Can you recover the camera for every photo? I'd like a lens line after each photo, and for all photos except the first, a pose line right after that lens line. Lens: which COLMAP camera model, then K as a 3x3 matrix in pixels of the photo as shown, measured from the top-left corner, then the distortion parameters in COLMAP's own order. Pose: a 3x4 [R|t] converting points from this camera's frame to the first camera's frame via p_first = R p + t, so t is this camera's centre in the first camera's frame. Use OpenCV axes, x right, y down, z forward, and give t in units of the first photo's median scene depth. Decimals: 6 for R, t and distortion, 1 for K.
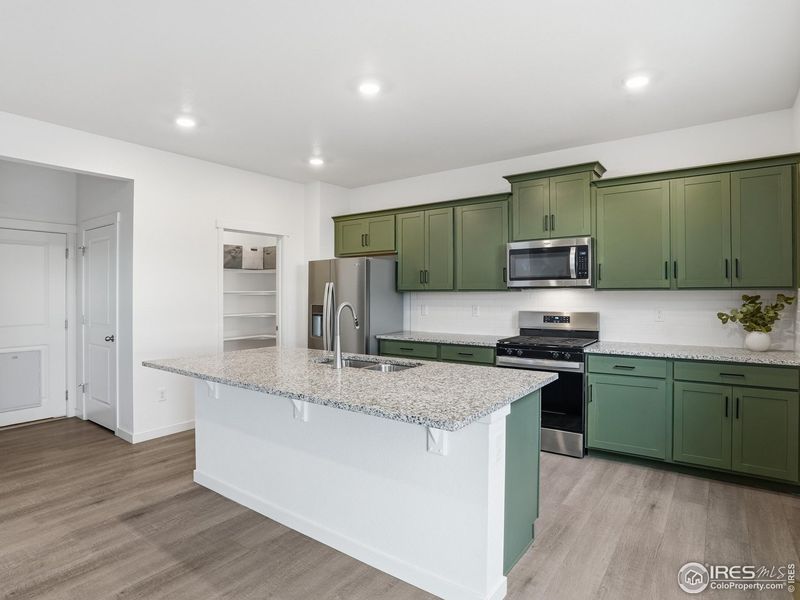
lens RADIAL K [[447.8, 0, 400.0], [0, 447.8, 300.0], [0, 0, 1]] dist [-0.045844, 0.000908]
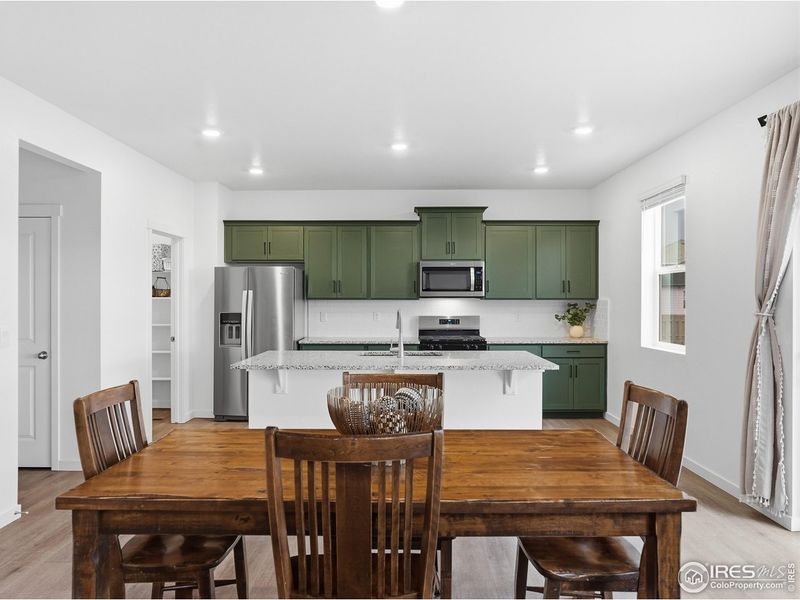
lens RADIAL K [[581.7, 0, 400.0], [0, 581.7, 300.0], [0, 0, 1]] dist [-0.049211, 0.001588]
pose [[0.811067, 0.003084, 0.584945, -0.796038], [0.003956, 0.999934, -0.010759, -0.001995], [-0.584940, 0.011040, 0.811002, -0.300429]]
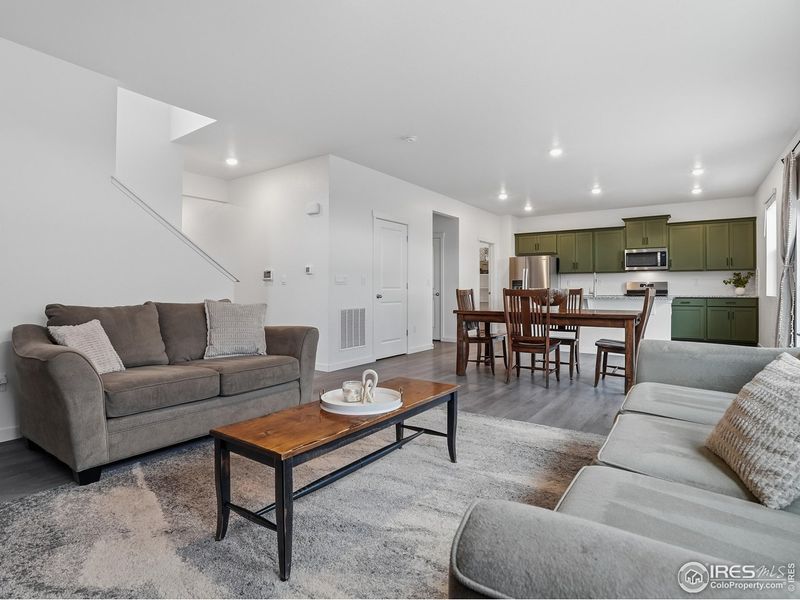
lens RADIAL K [[433.0, 0, 401.3], [0, 433.0, 288.4], [0, 0, 1]] dist [-0.034492, 0.000604]
pose [[0.999450, 0.004255, 0.032900, -0.954477], [-0.003719, 0.999859, -0.016346, 0.101494], [-0.032965, 0.016215, 0.999325, -1.086926]]
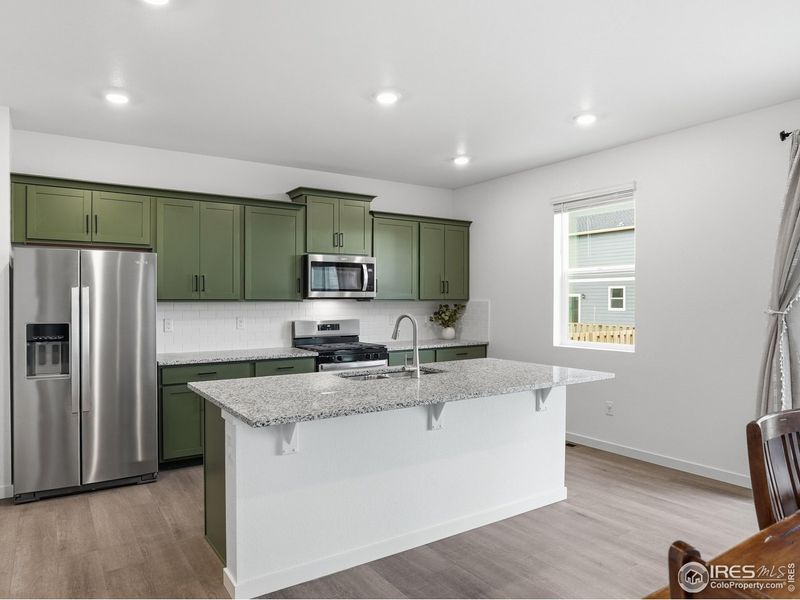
lens RADIAL K [[536.3, 0, 400.0], [0, 536.3, 300.0], [0, 0, 1]] dist [-0.038936, 0.002818]
pose [[0.337832, 0.003592, 0.941200, -0.882003], [0.013433, 0.999872, -0.008638, -0.010236], [-0.941111, 0.015562, 0.337740, 0.412002]]
